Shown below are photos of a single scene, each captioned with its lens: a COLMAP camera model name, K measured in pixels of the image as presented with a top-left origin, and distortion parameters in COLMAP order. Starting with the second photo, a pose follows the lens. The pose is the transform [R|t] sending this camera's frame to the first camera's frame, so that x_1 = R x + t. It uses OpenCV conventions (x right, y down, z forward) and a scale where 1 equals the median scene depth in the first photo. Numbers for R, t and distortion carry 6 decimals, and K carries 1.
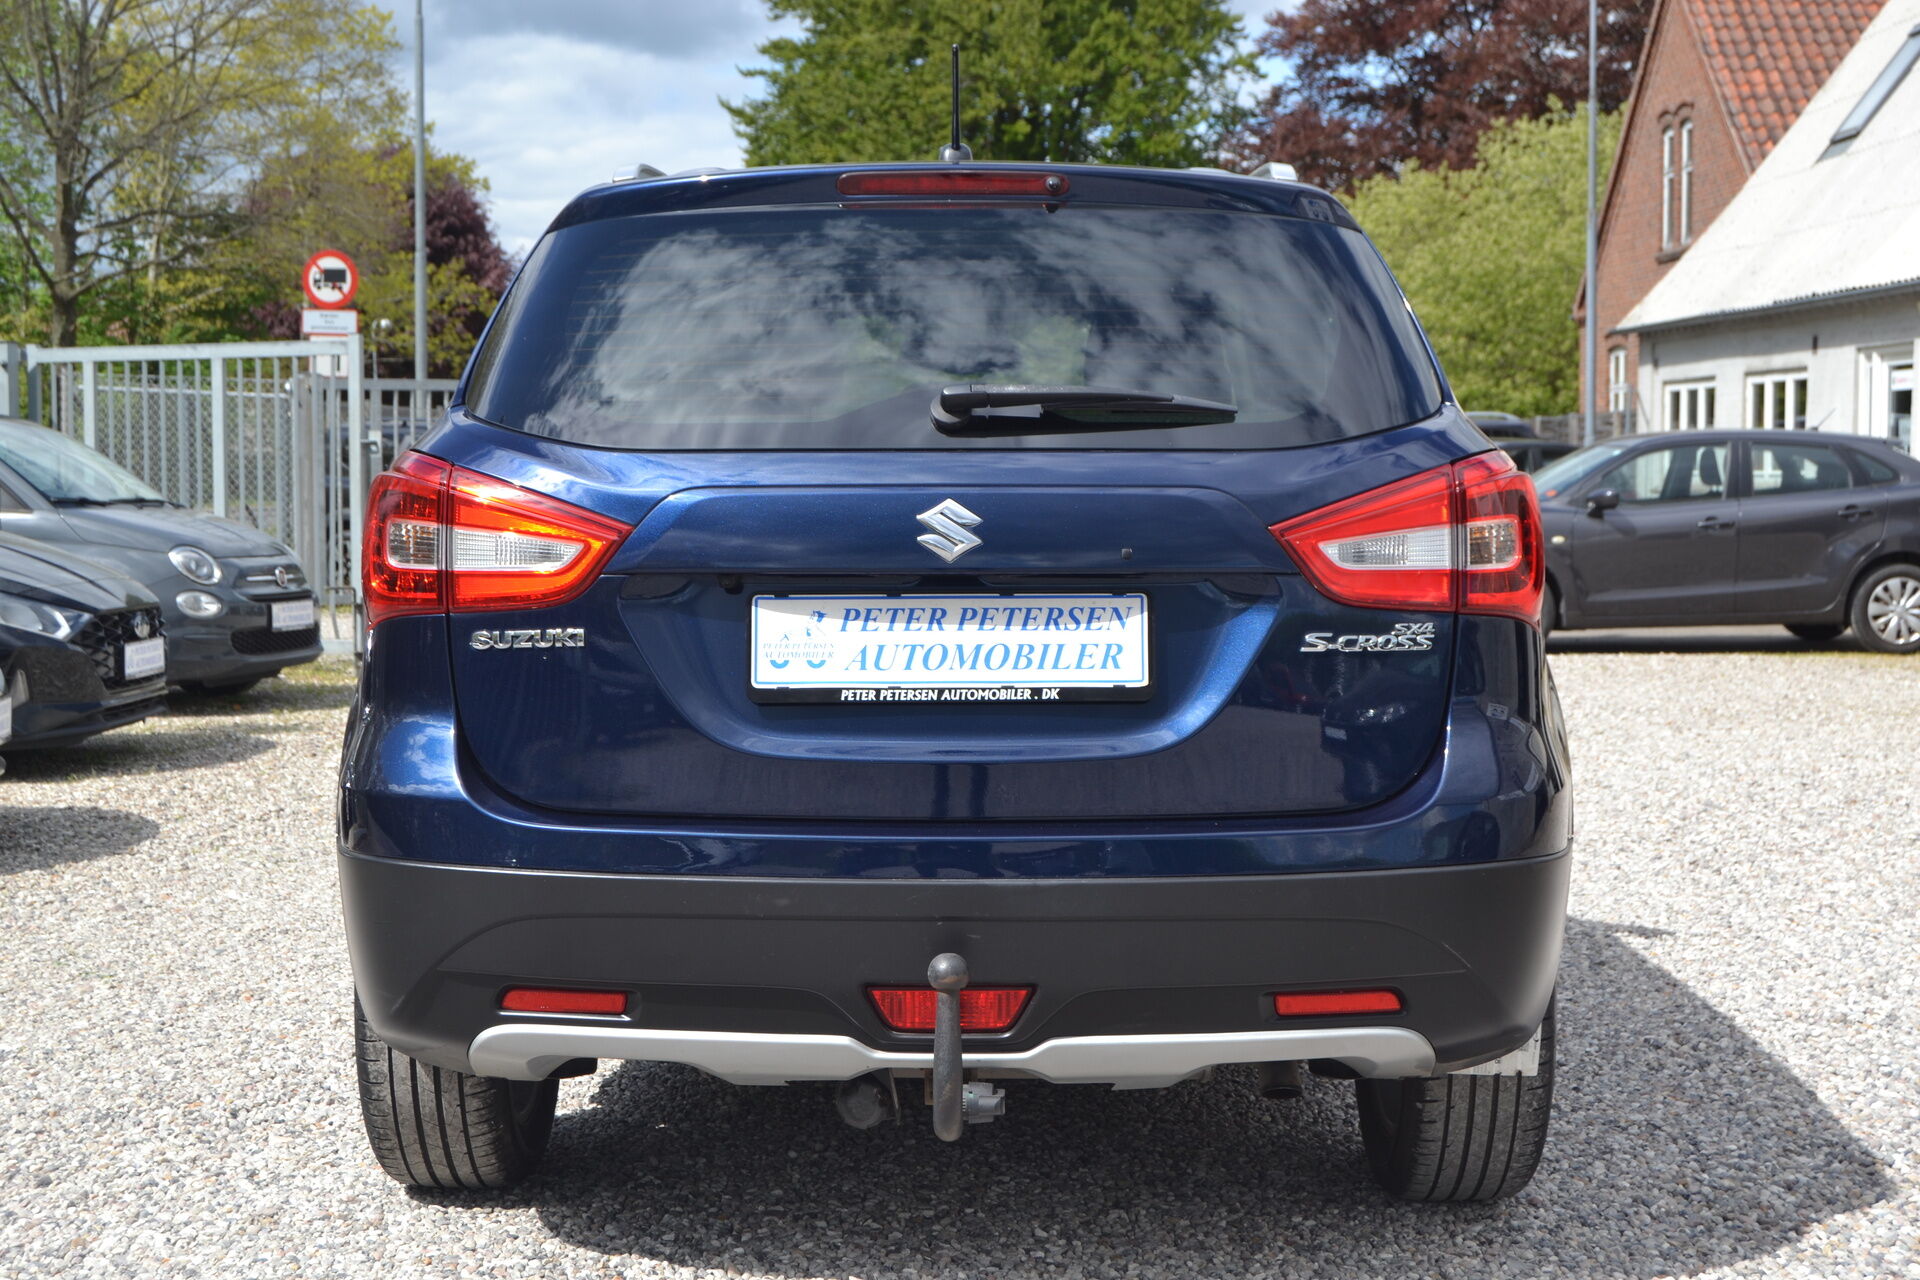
lens RADIAL K [[2630.7, 0, 957.5], [0, 2630.7, 645.3], [0, 0, 1]] dist [-0.047102, 0.000000]
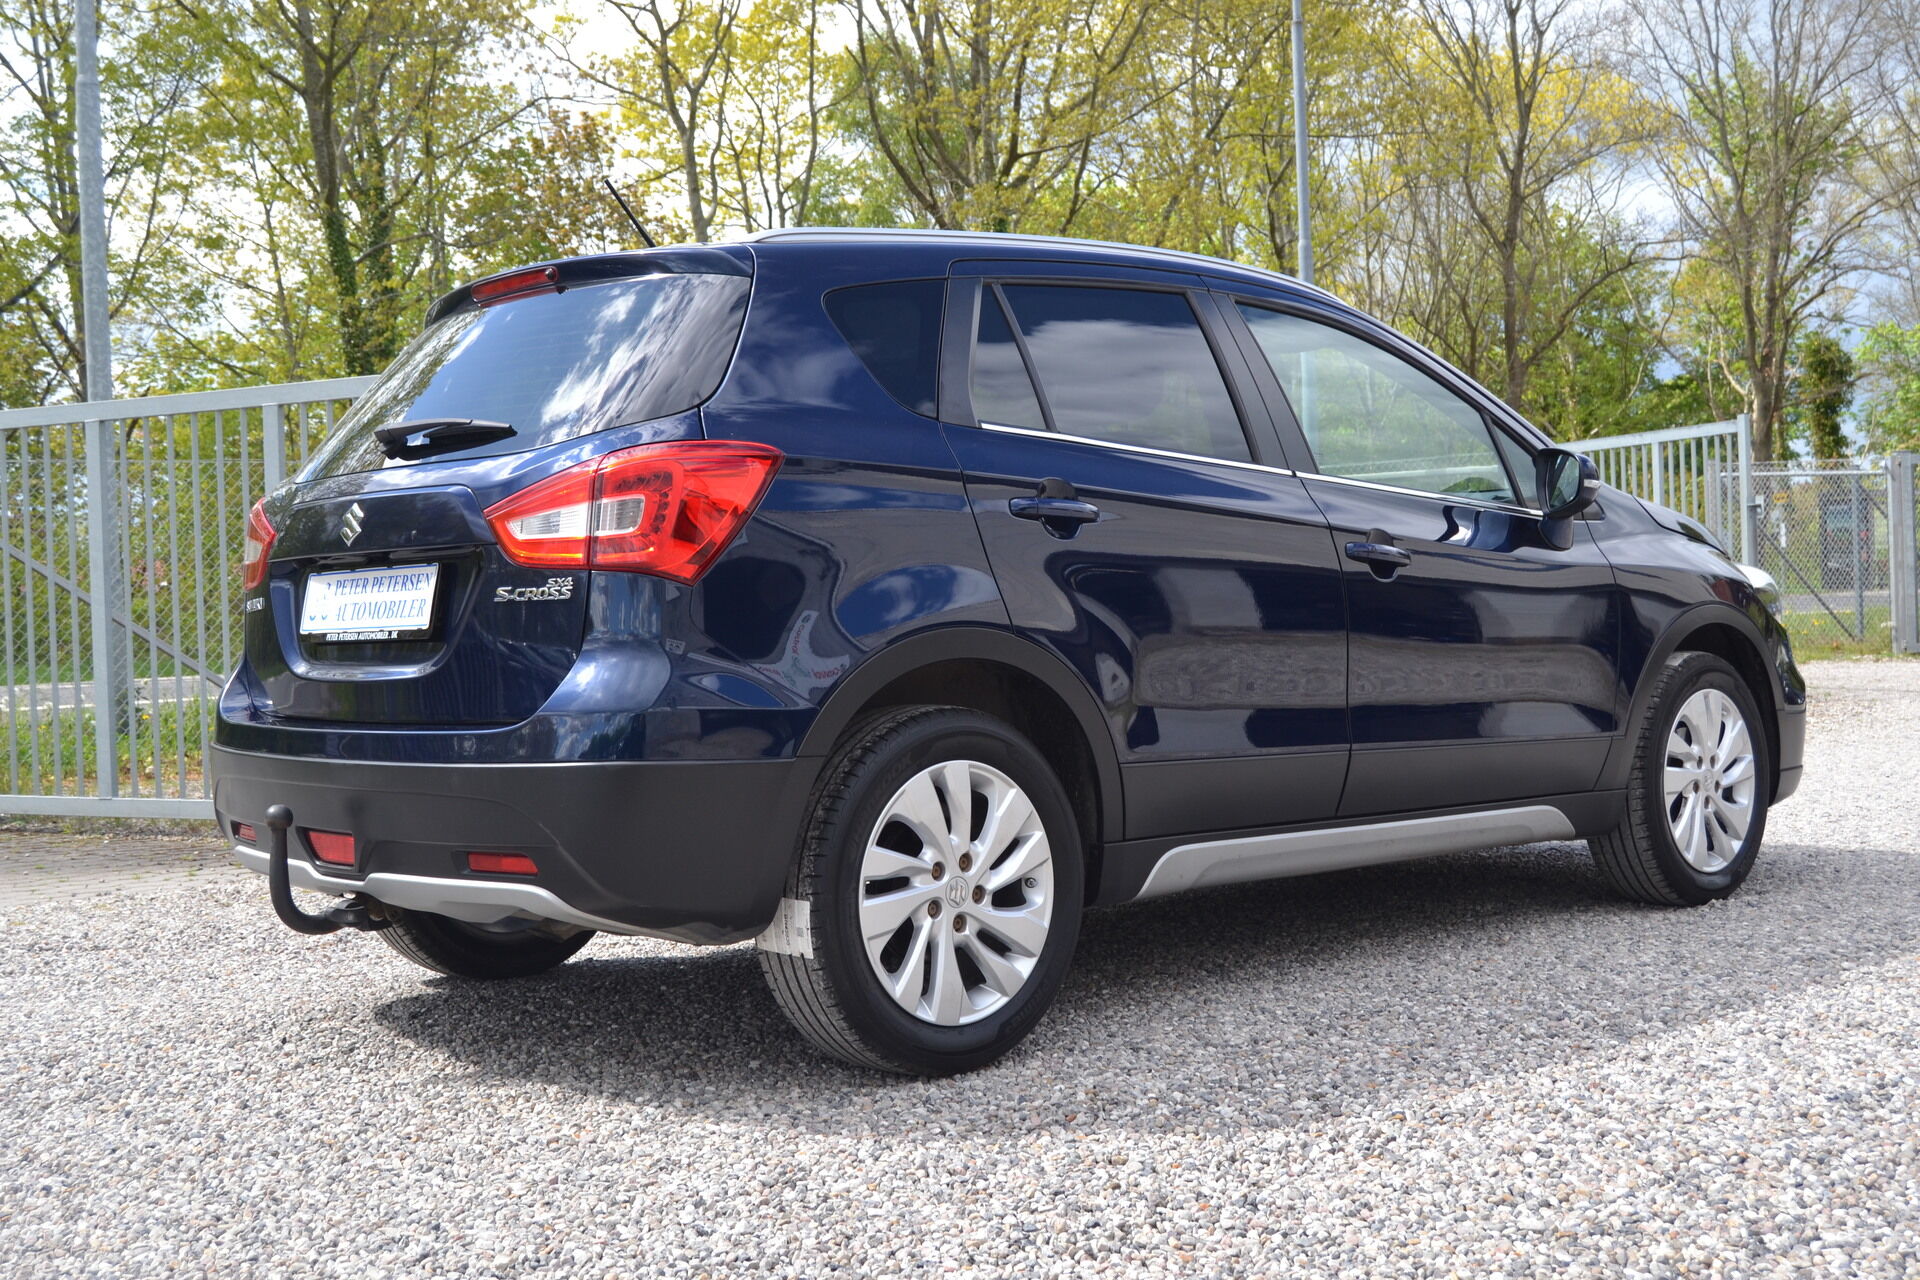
lens RADIAL K [[2195.4, 0, 968.4], [0, 2195.4, 633.4], [0, 0, 1]] dist [-0.027998, 0.000000]
pose [[0.698872, -0.012594, -0.715136, 1.096238], [-0.008116, 0.999641, -0.025536, 0.045279], [0.715200, 0.023650, 0.698519, 0.380116]]
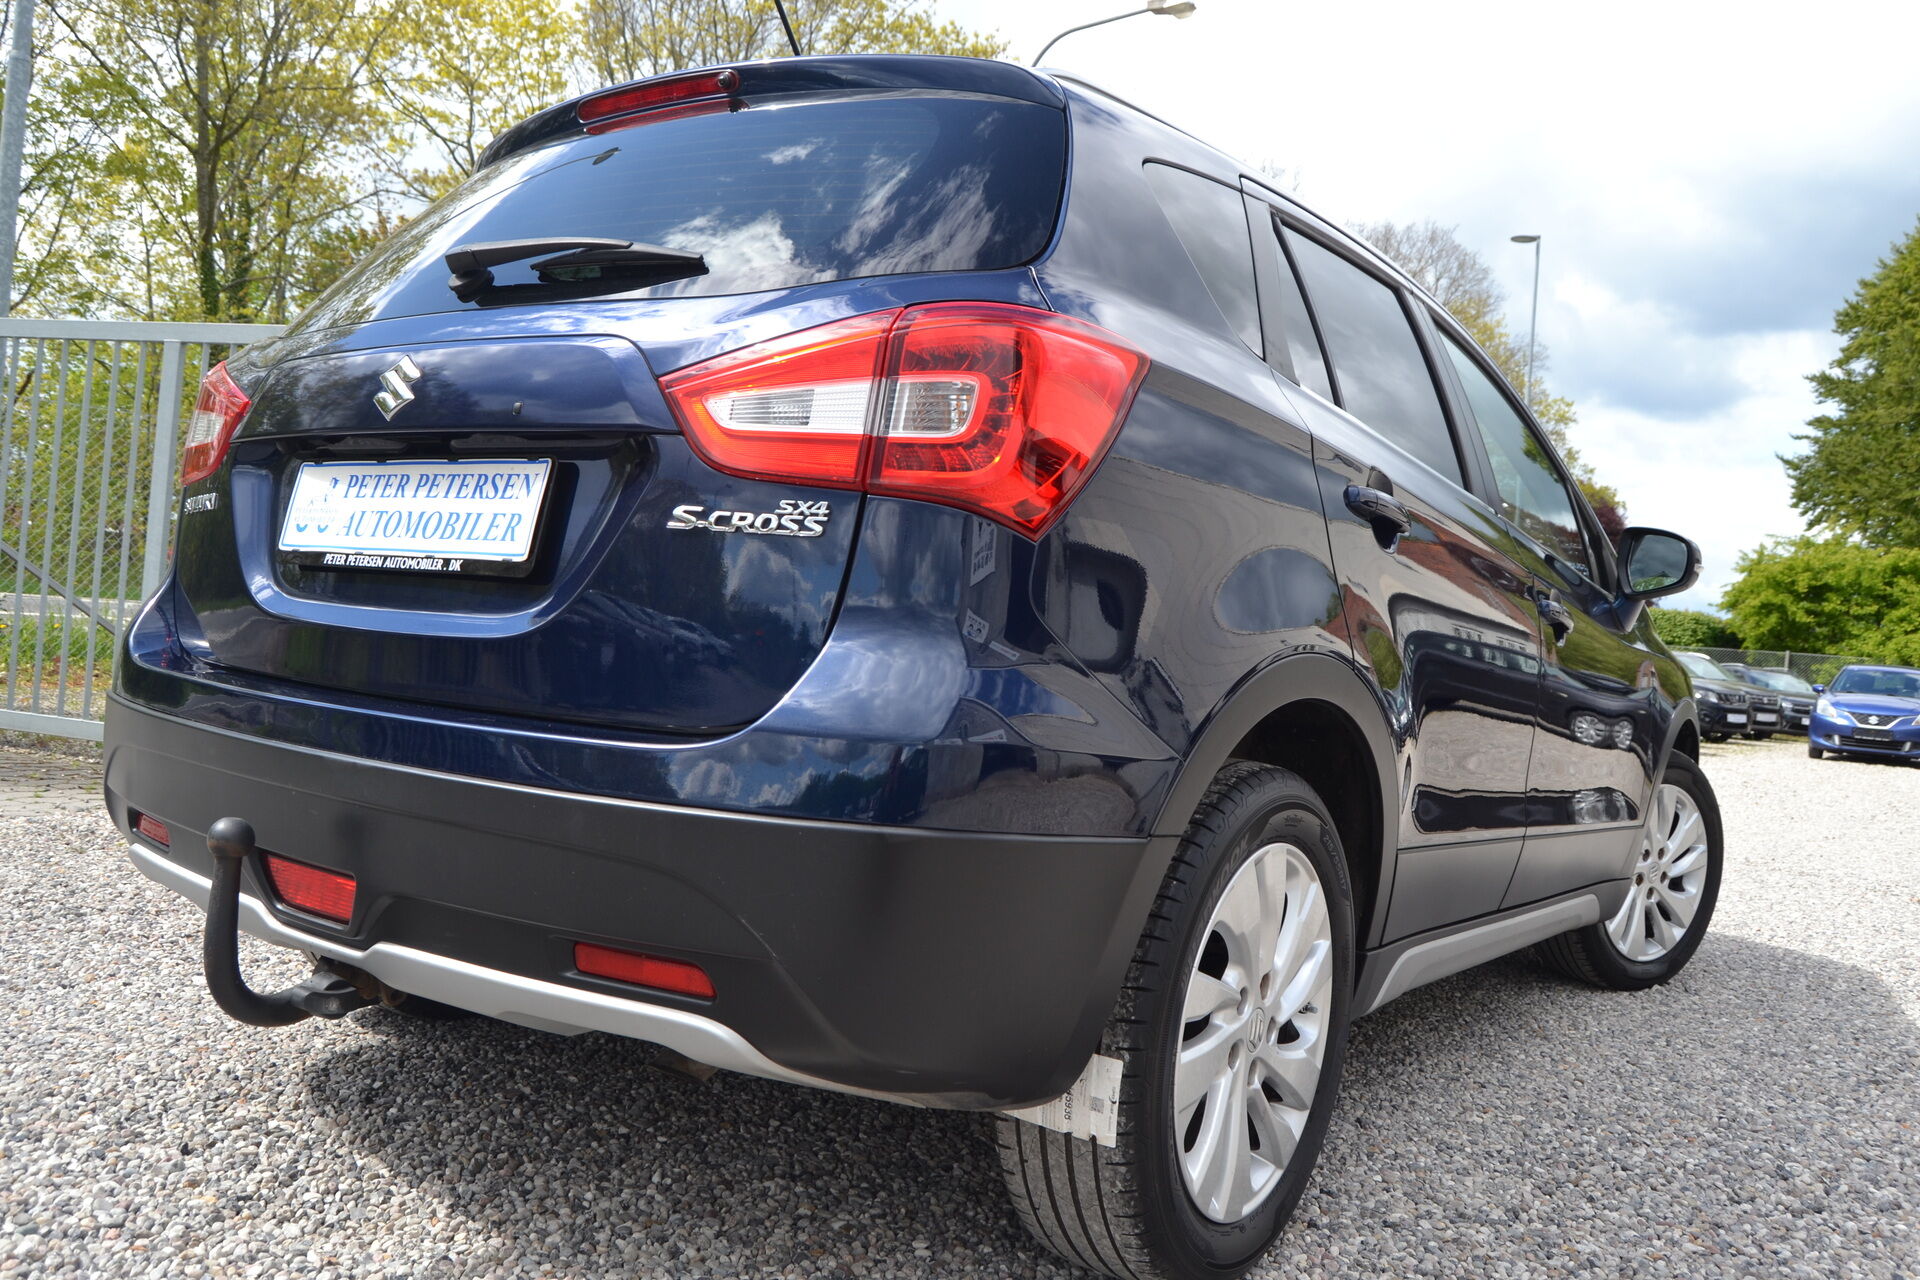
lens RADIAL K [[1520.6, 0, 955.0], [0, 1520.6, 649.3], [0, 0, 1]] dist [-0.090355, 0.041357]
pose [[0.831174, 0.073748, -0.551100, 0.459083], [-0.113845, 0.992739, -0.038854, 0.047002], [0.544233, 0.095034, 0.833534, 0.653657]]
